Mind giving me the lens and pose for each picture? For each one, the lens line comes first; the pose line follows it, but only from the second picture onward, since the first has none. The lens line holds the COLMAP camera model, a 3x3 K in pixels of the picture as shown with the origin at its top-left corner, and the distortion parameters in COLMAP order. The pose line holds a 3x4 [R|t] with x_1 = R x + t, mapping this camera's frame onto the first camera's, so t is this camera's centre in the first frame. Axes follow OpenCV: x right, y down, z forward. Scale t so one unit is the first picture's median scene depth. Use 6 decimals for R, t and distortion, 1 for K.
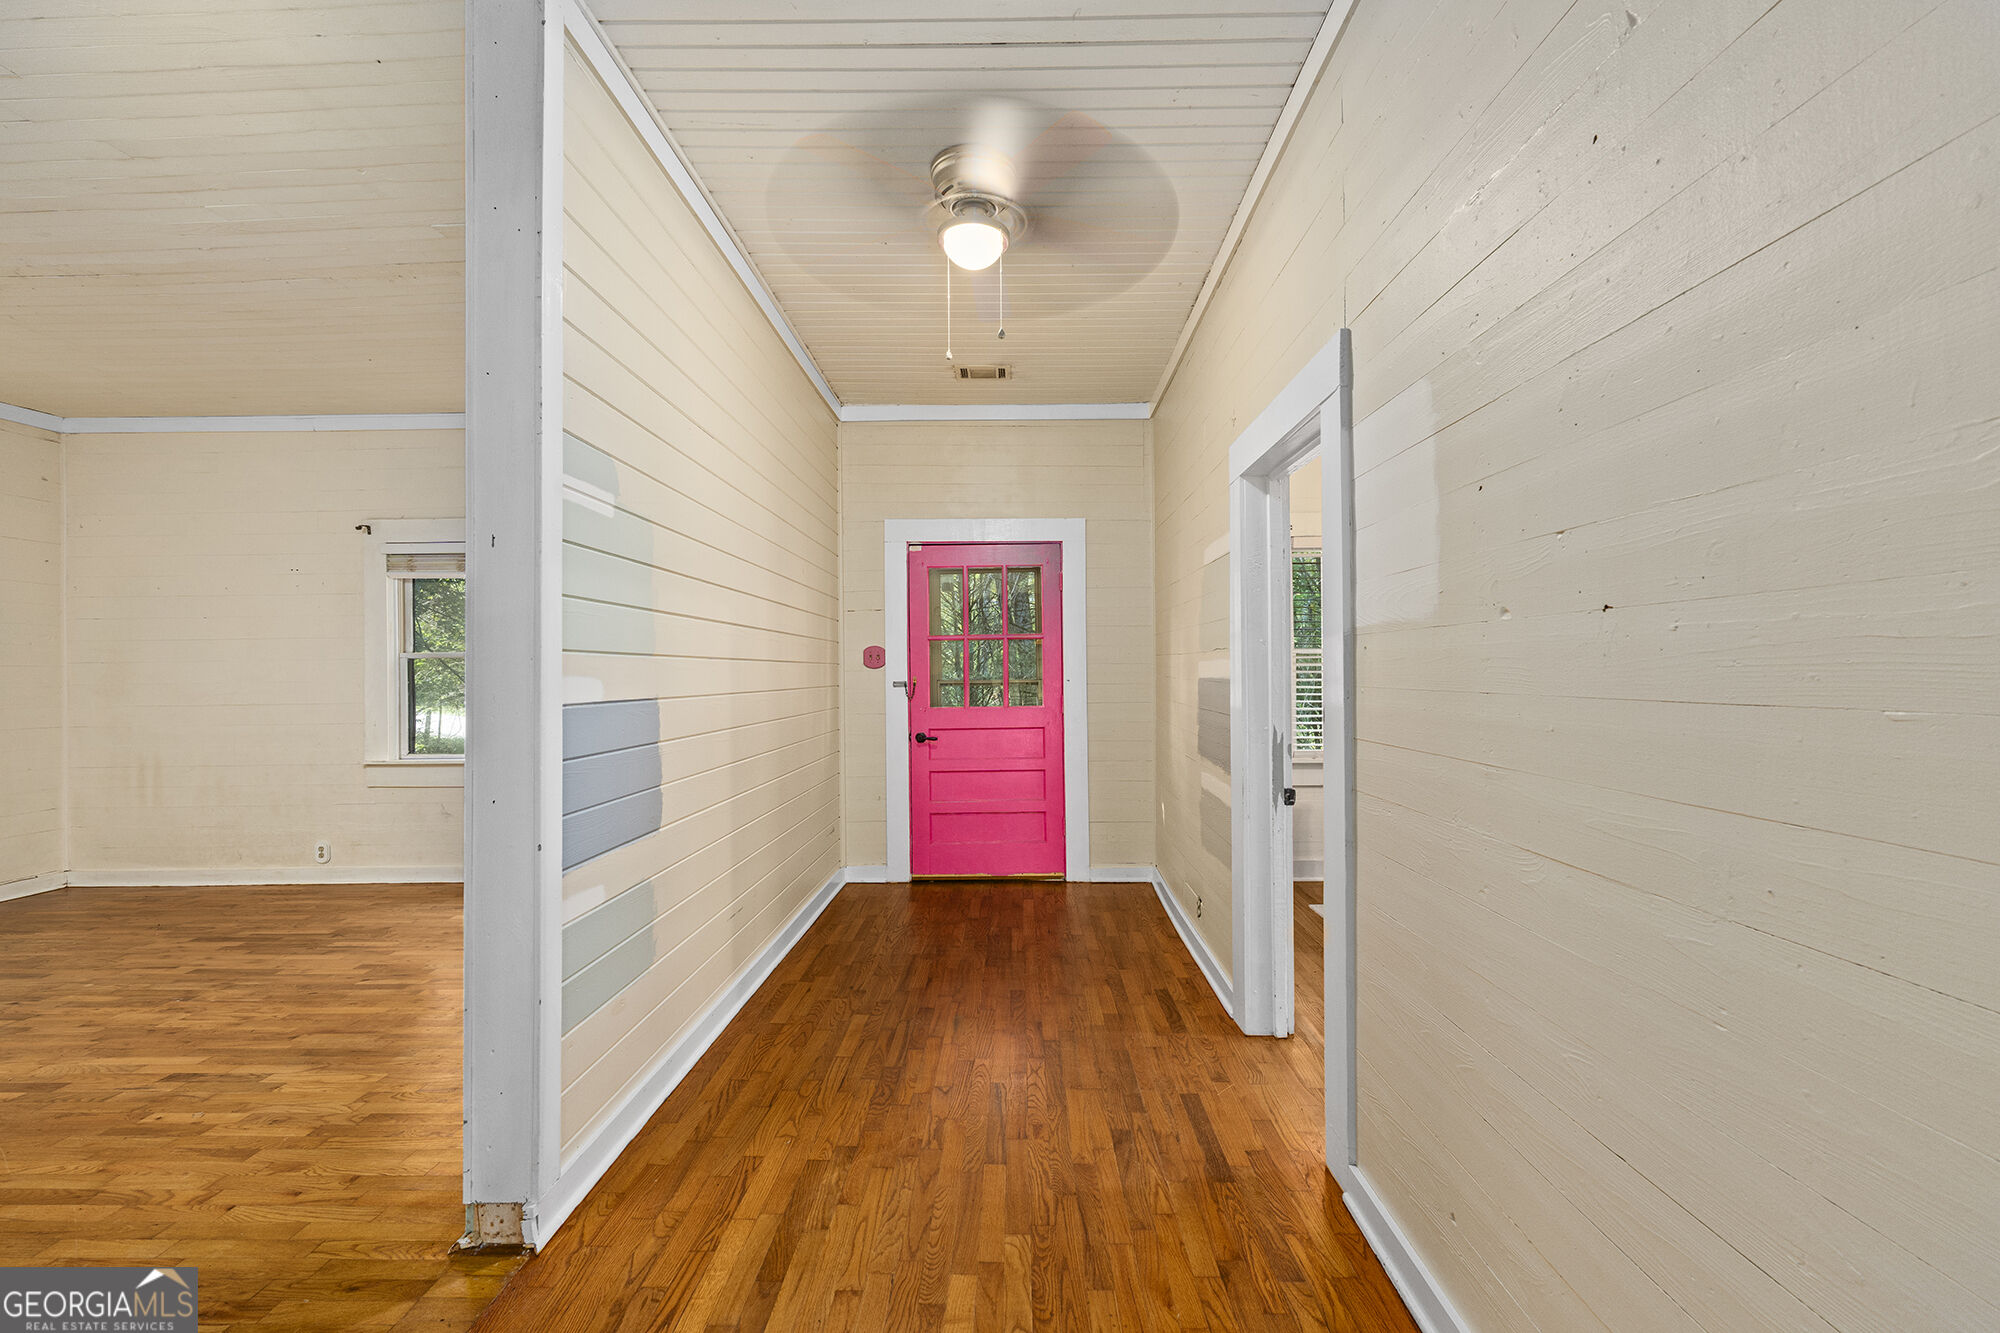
lens RADIAL K [[814.3, 0, 1003.1], [0, 814.3, 672.1], [0, 0, 1]] dist [-0.000032, -0.000811]
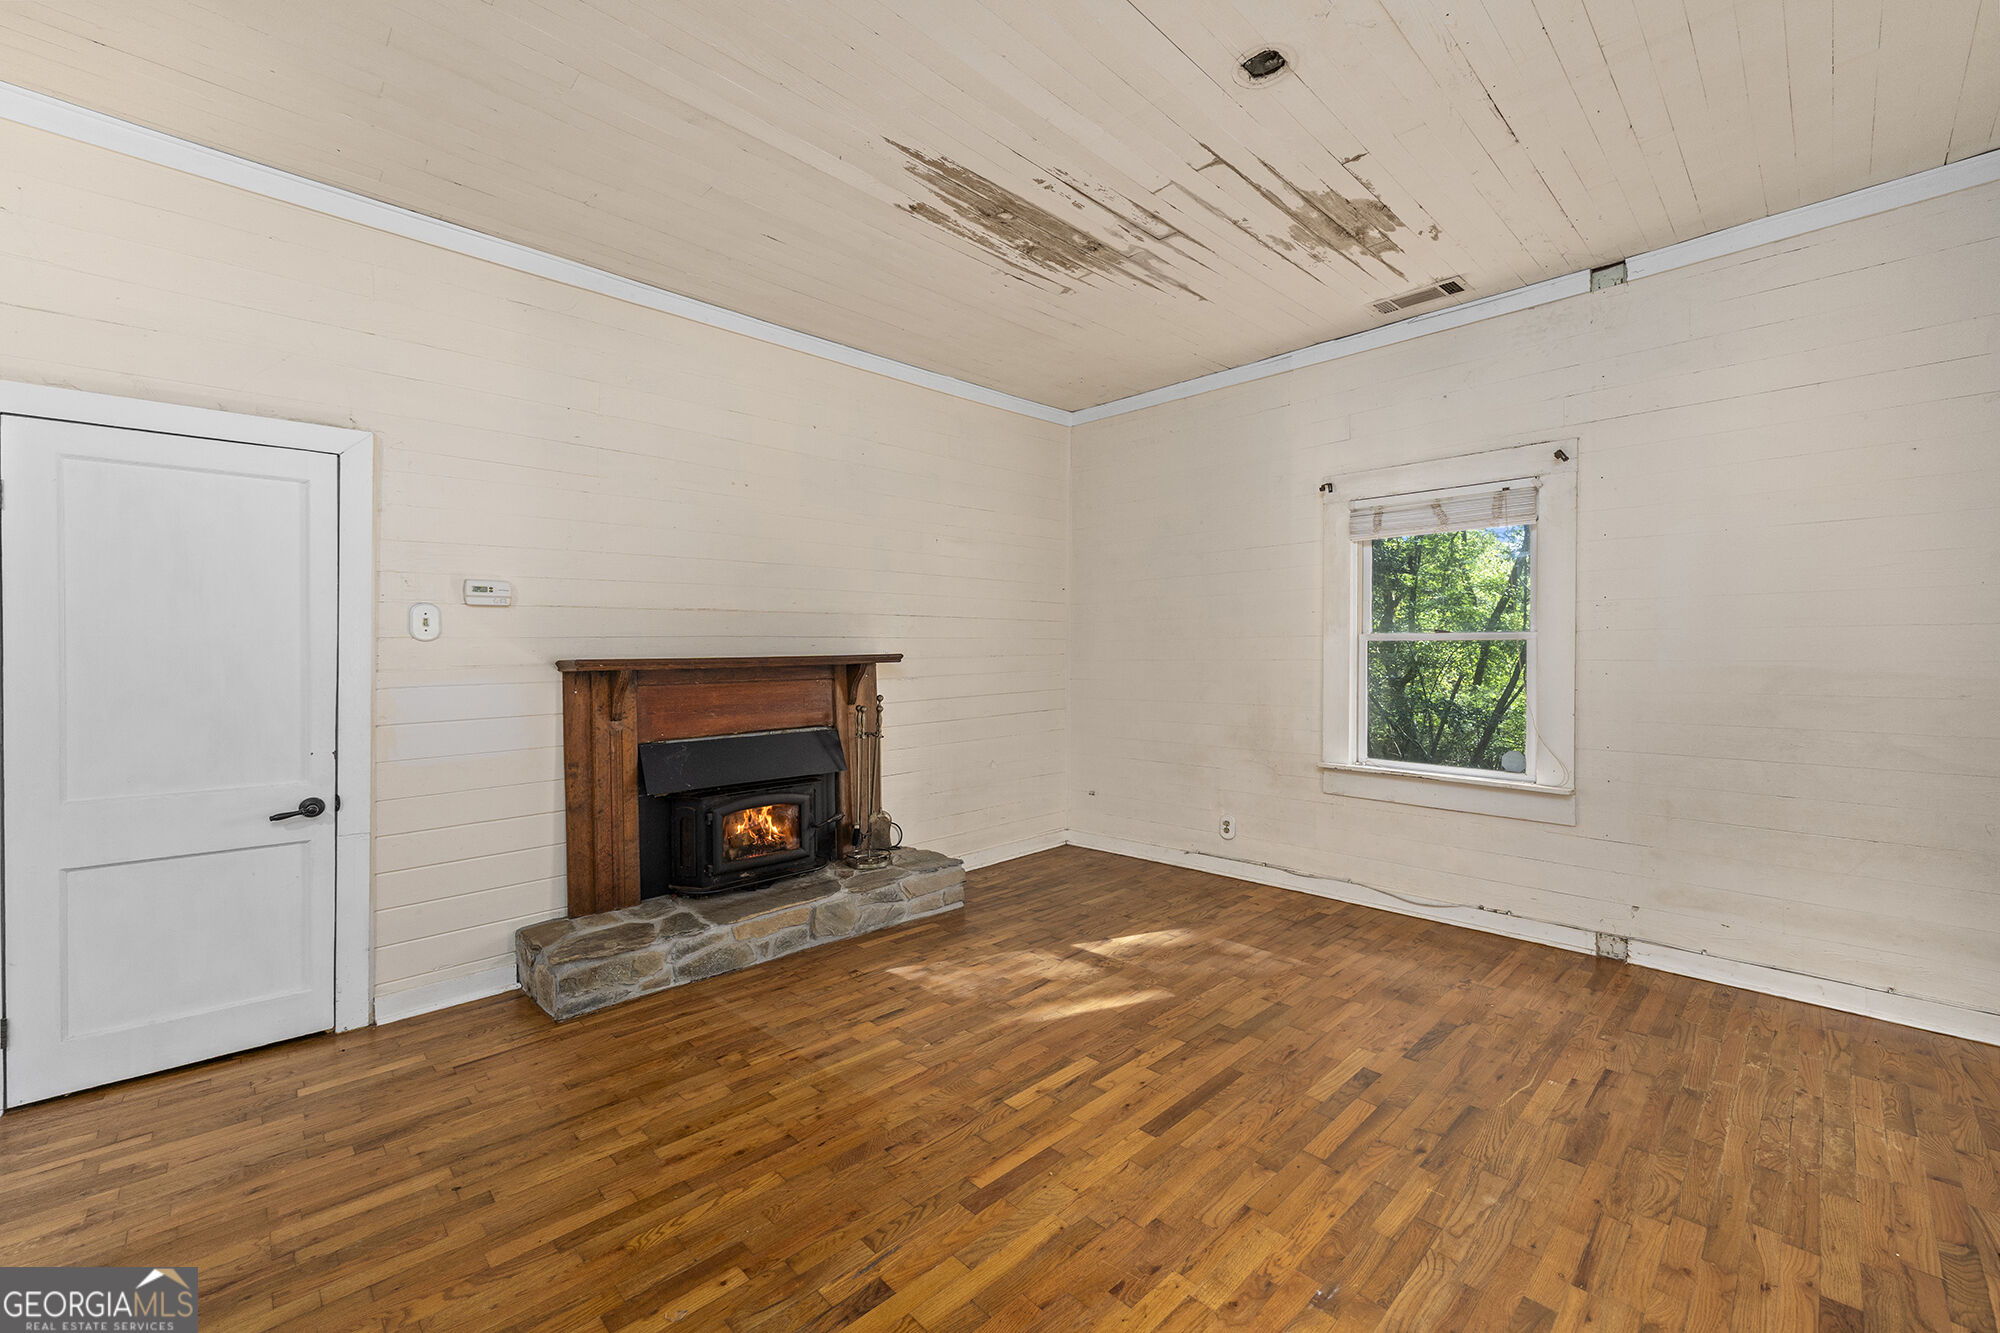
lens RADIAL K [[814.3, 0, 1009.4], [0, 814.3, 662.2], [0, 0, 1]] dist [-0.000032, -0.000811]
pose [[-0.703395, 0.015090, -0.710639, -0.505569], [0.007554, 0.999877, 0.013755, 0.004823], [0.710759, 0.004307, -0.703422, 1.166518]]
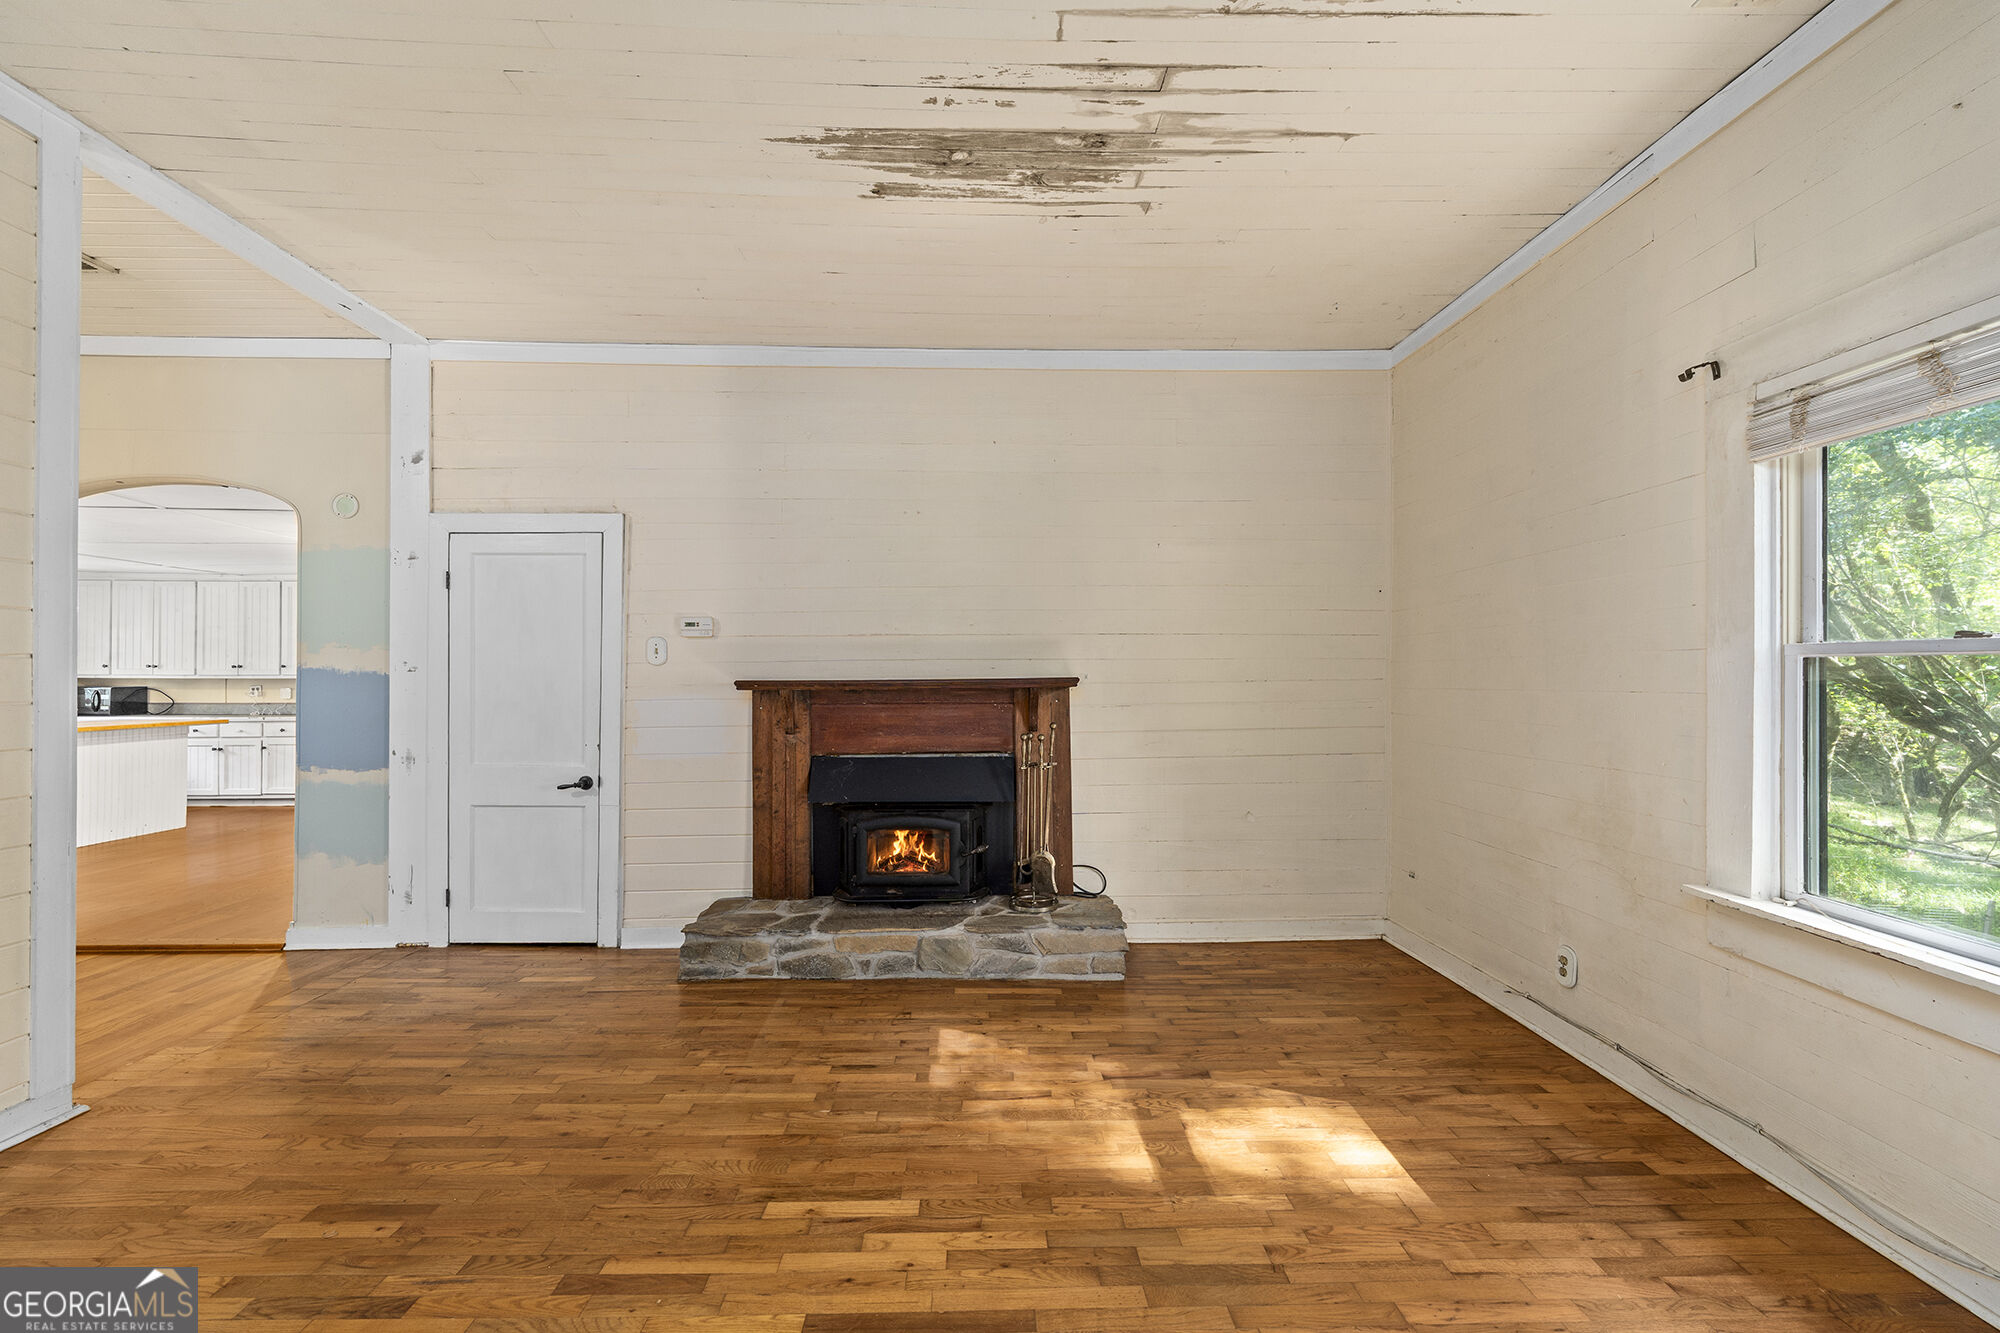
lens RADIAL K [[814.3, 0, 997.0], [0, 814.3, 671.7], [0, 0, 1]] dist [-0.000032, -0.000811]
pose [[-0.999361, 0.002892, -0.035626, -1.132781], [0.003077, 0.999982, -0.005160, 0.005640], [0.035610, -0.005266, -0.999352, 1.276699]]
